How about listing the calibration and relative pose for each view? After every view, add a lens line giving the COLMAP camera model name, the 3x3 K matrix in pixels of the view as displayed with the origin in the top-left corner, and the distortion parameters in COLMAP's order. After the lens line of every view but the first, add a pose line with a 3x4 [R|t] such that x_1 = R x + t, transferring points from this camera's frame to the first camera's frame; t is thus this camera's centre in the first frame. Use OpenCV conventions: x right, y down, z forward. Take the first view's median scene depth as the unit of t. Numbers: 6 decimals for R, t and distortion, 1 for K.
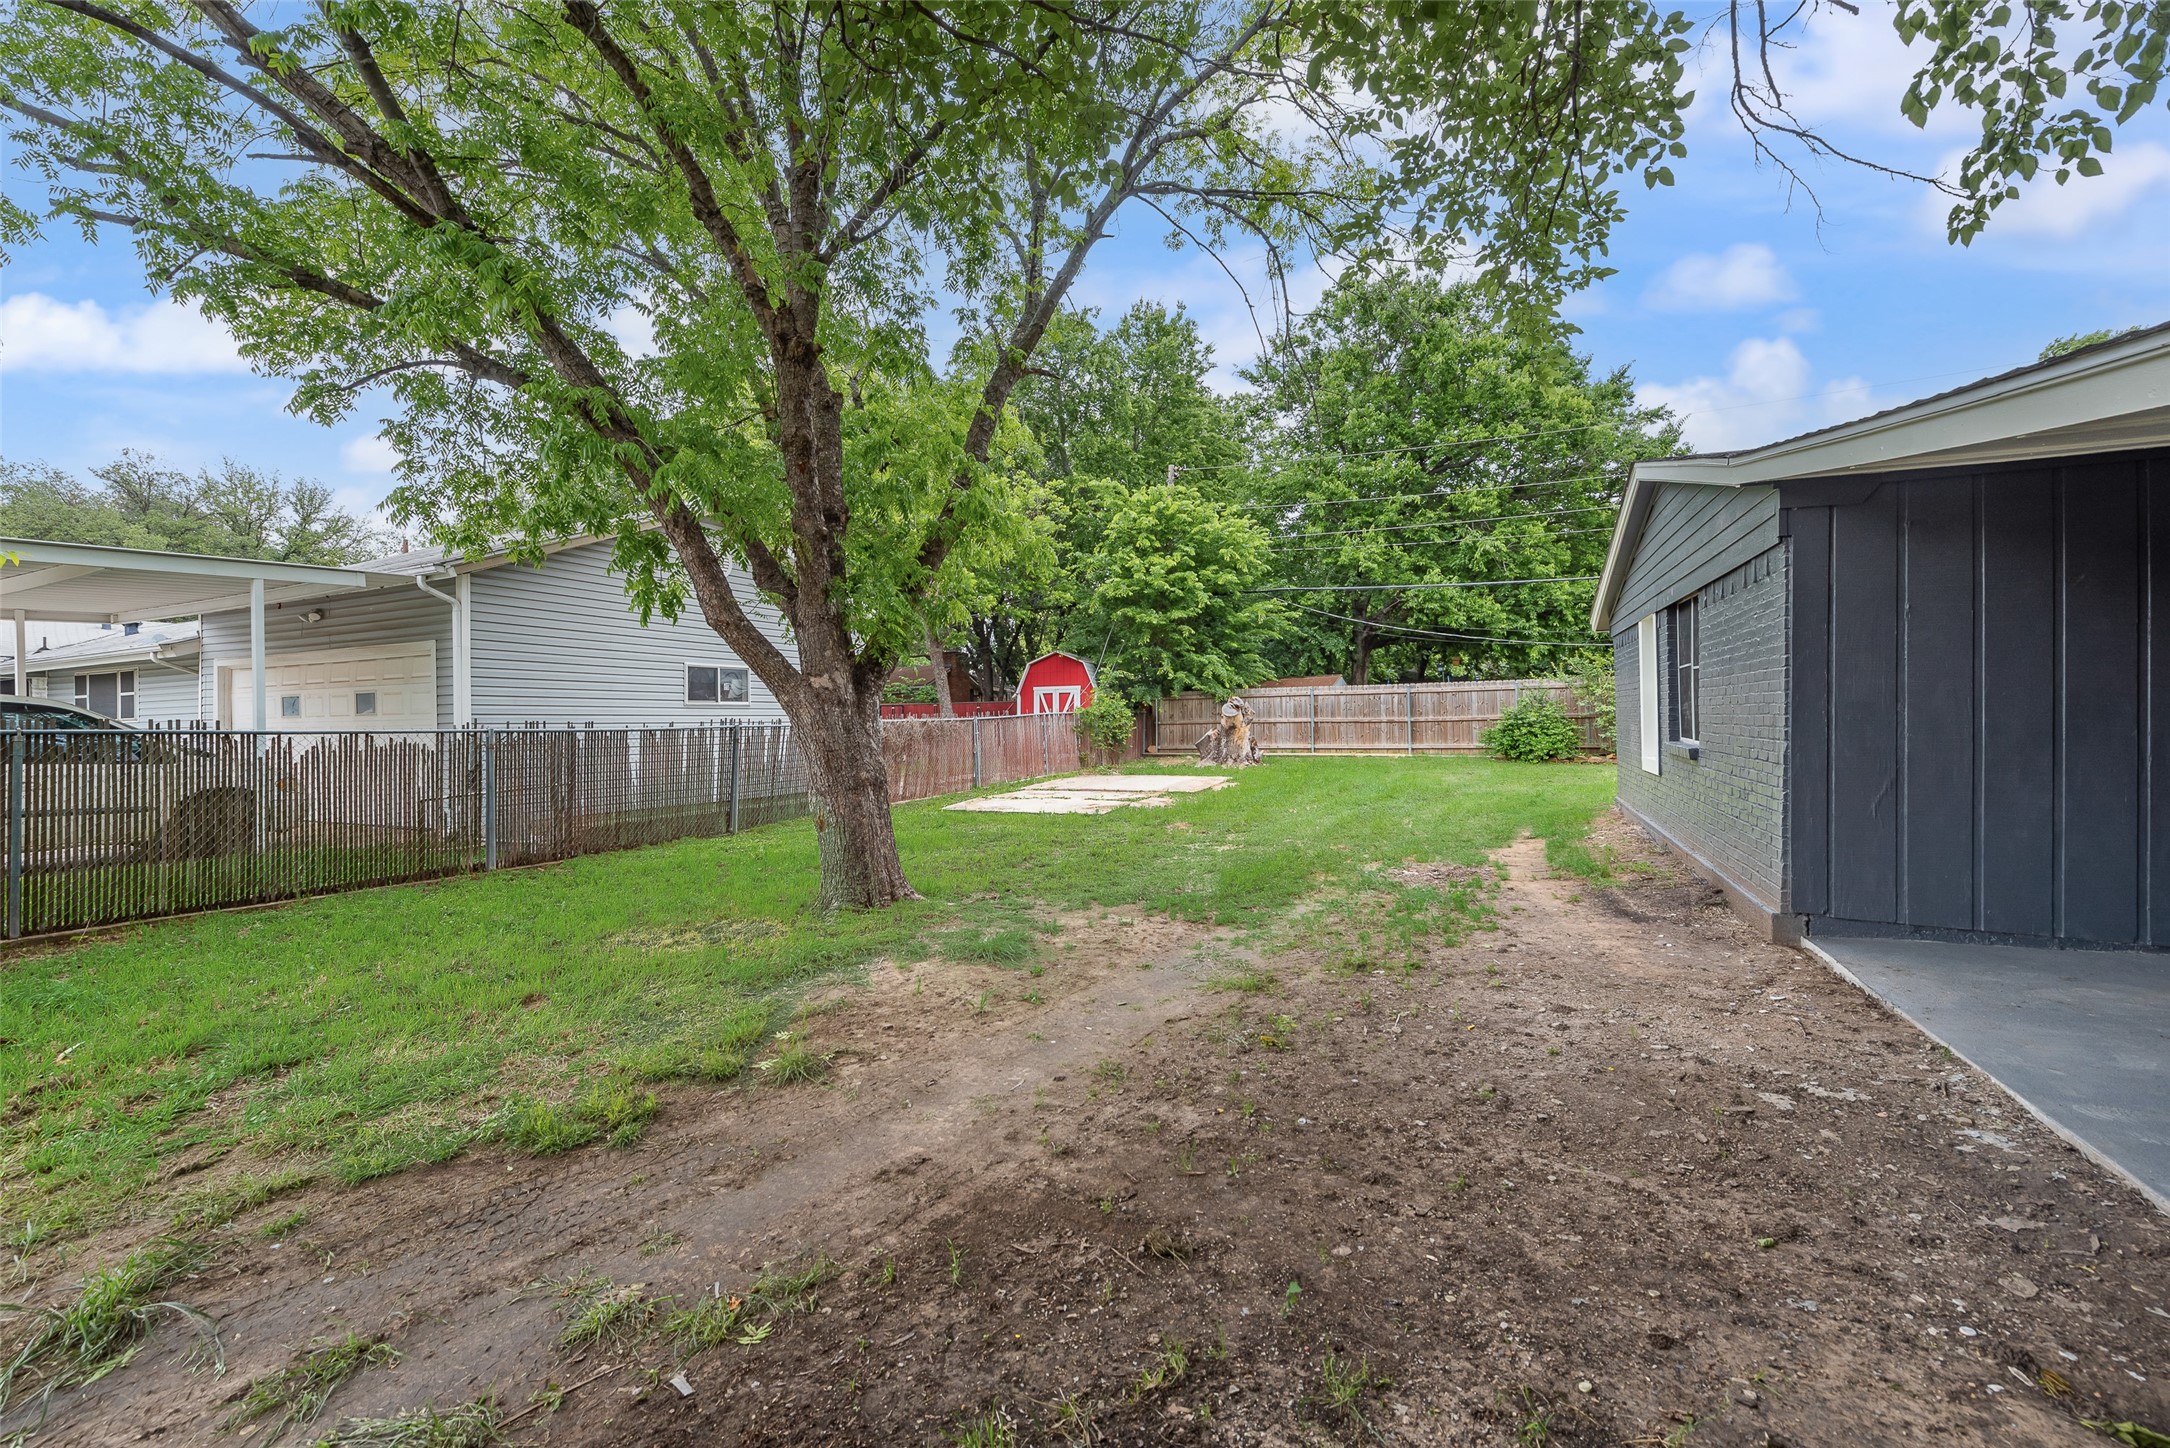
lens RADIAL K [[805.8, 0, 1085.0], [0, 805.8, 724.0], [0, 0, 1]] dist [0.007410, -0.000038]
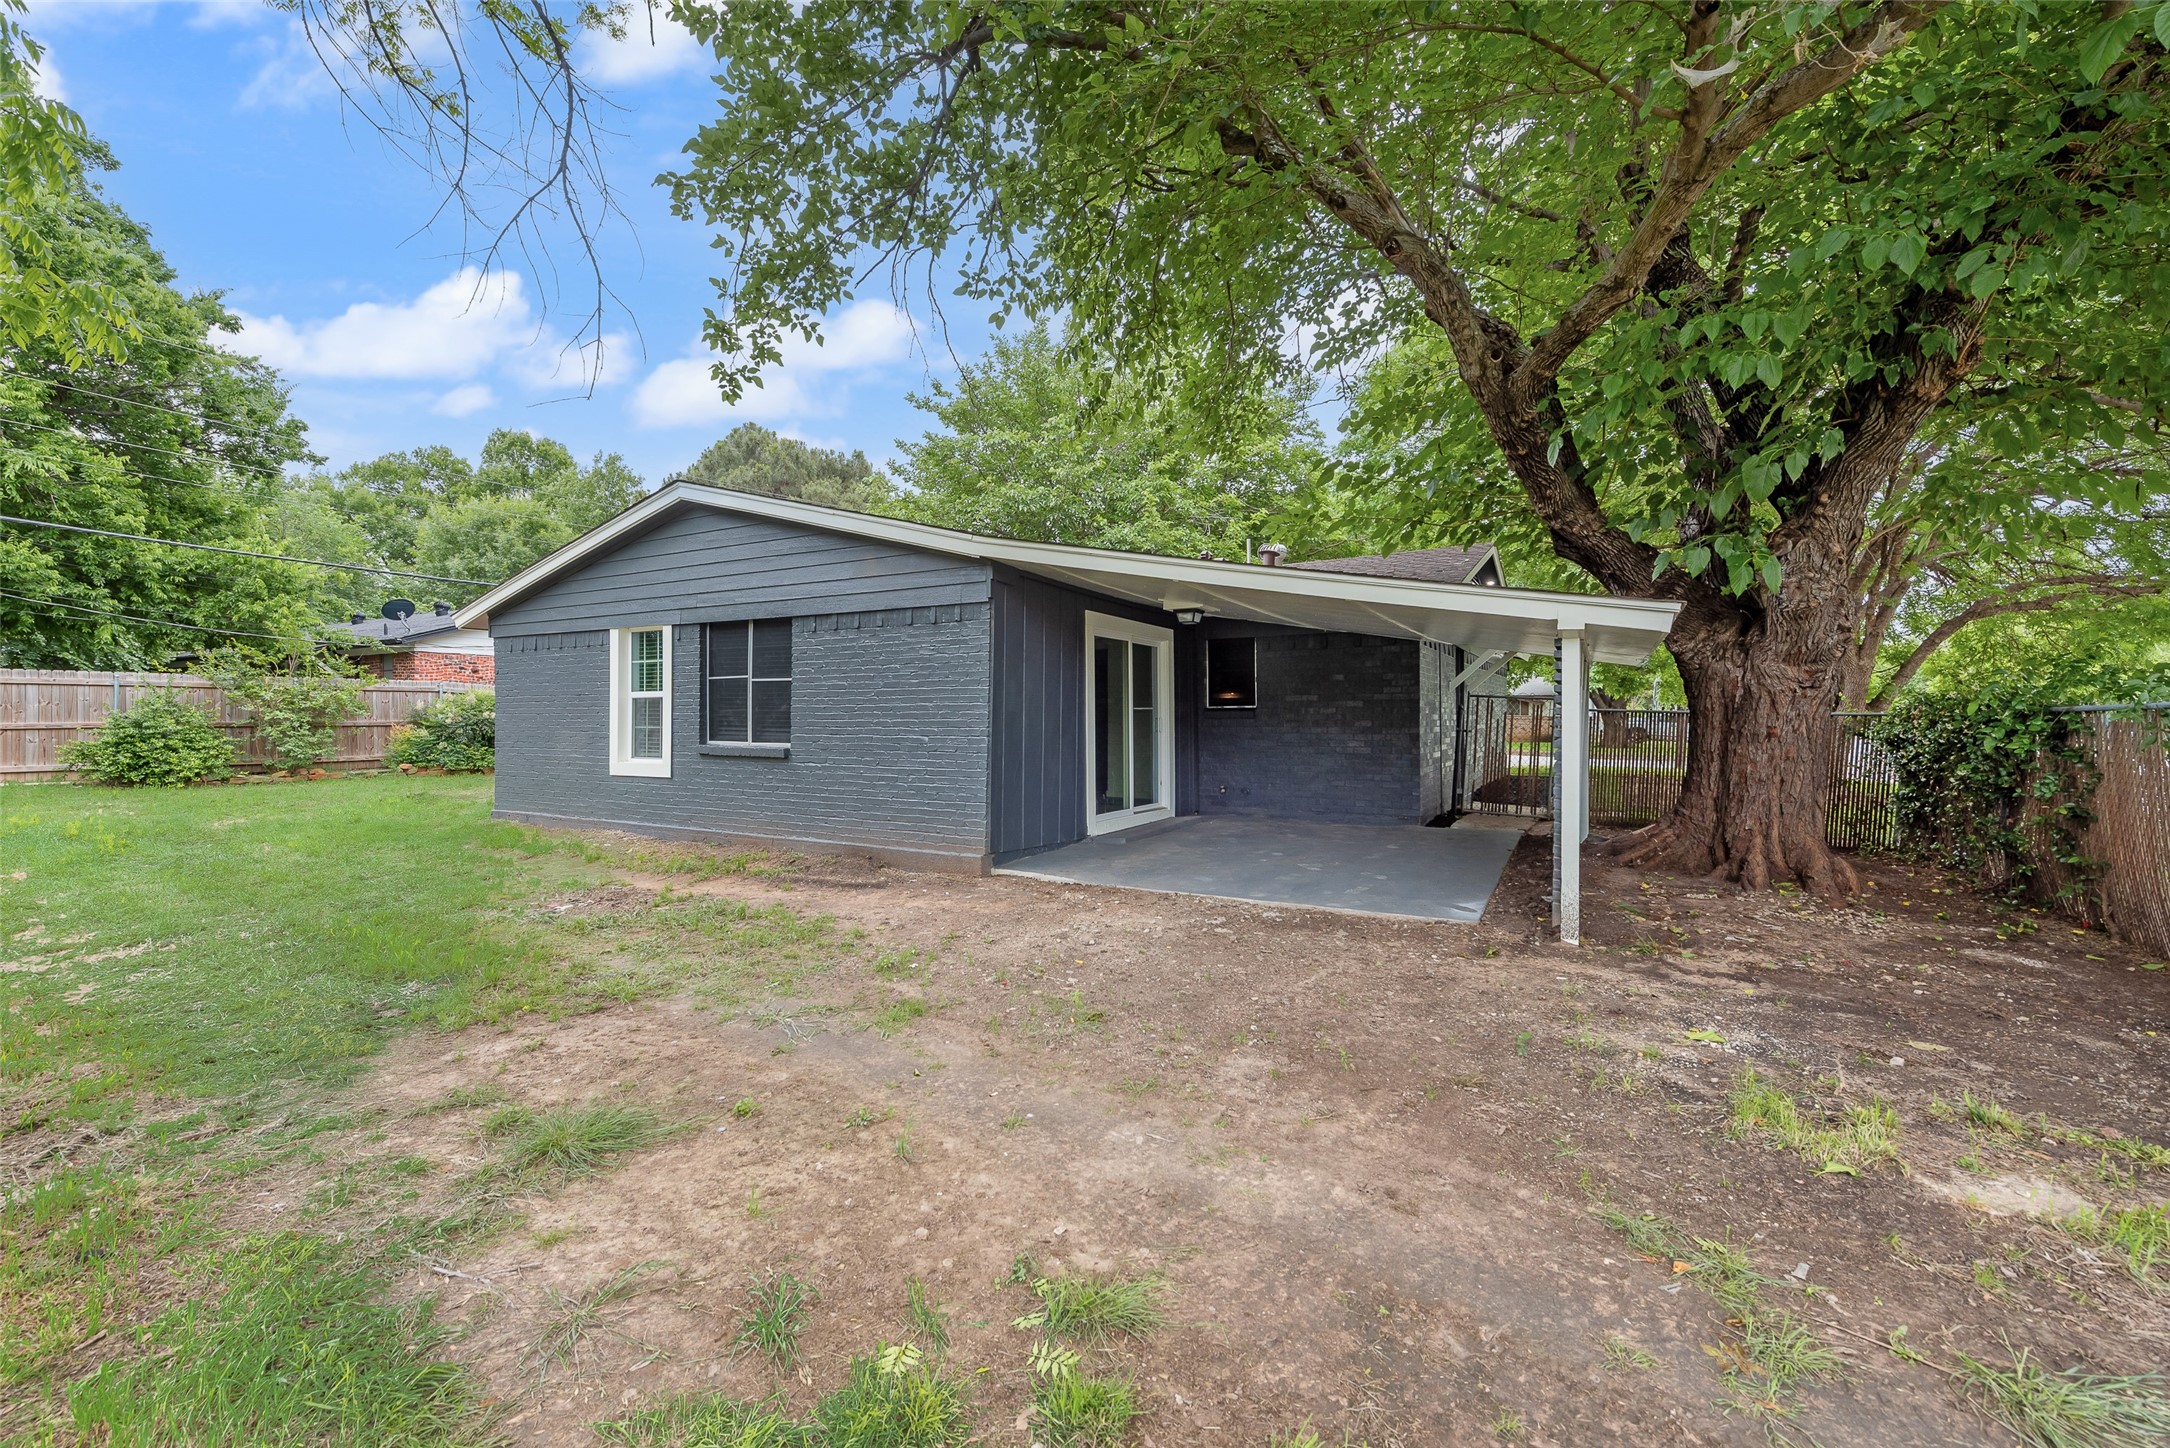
lens RADIAL K [[848.0, 0, 1068.2], [0, 848.0, 727.1], [0, 0, 1]] dist [0.014746, -0.006009]
pose [[0.159590, 0.011243, 0.987119, -0.714119], [0.000288, 0.999935, -0.011435, 0.023478], [-0.987183, 0.002109, 0.159576, 0.699198]]
